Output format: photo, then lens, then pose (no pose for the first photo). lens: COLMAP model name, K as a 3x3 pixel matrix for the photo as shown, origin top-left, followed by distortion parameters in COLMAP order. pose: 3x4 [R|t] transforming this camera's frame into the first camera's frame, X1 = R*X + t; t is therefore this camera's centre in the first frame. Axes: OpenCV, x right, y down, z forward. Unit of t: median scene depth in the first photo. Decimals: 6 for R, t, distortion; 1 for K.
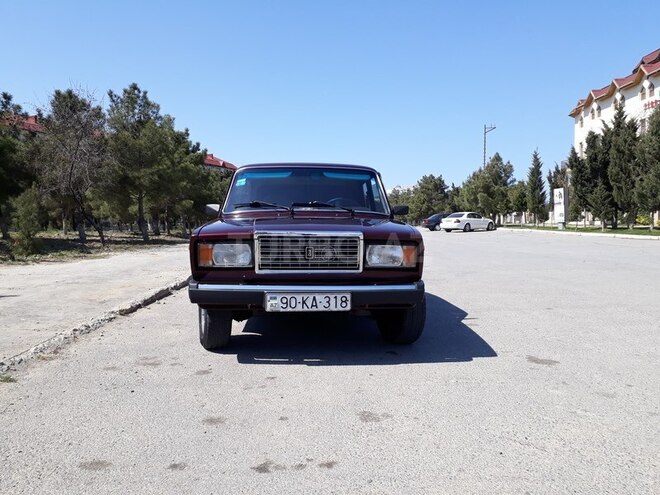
lens RADIAL K [[521.0, 0, 330.0], [0, 521.0, 247.5], [0, 0, 1]] dist [0.077729, -0.073688]
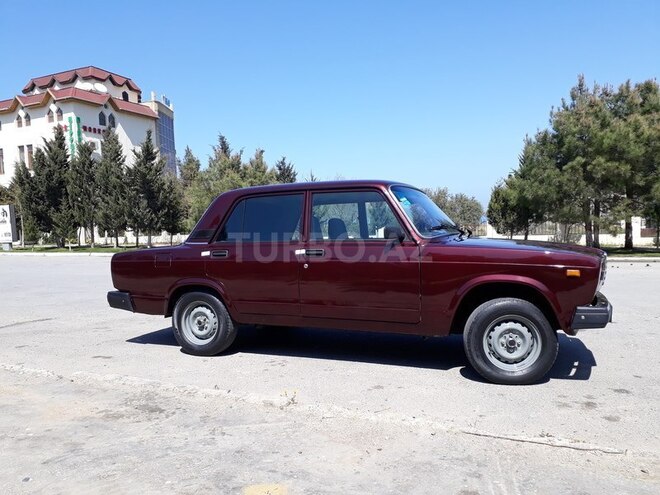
lens RADIAL K [[514.5, 0, 331.6], [0, 514.5, 265.8], [0, 0, 1]] dist [0.062675, -0.063813]
pose [[0.427169, -0.063644, 0.901929, -1.212552], [0.063734, 0.997158, 0.040178, -0.071899], [-0.901923, 0.040320, 0.430011, 0.928675]]
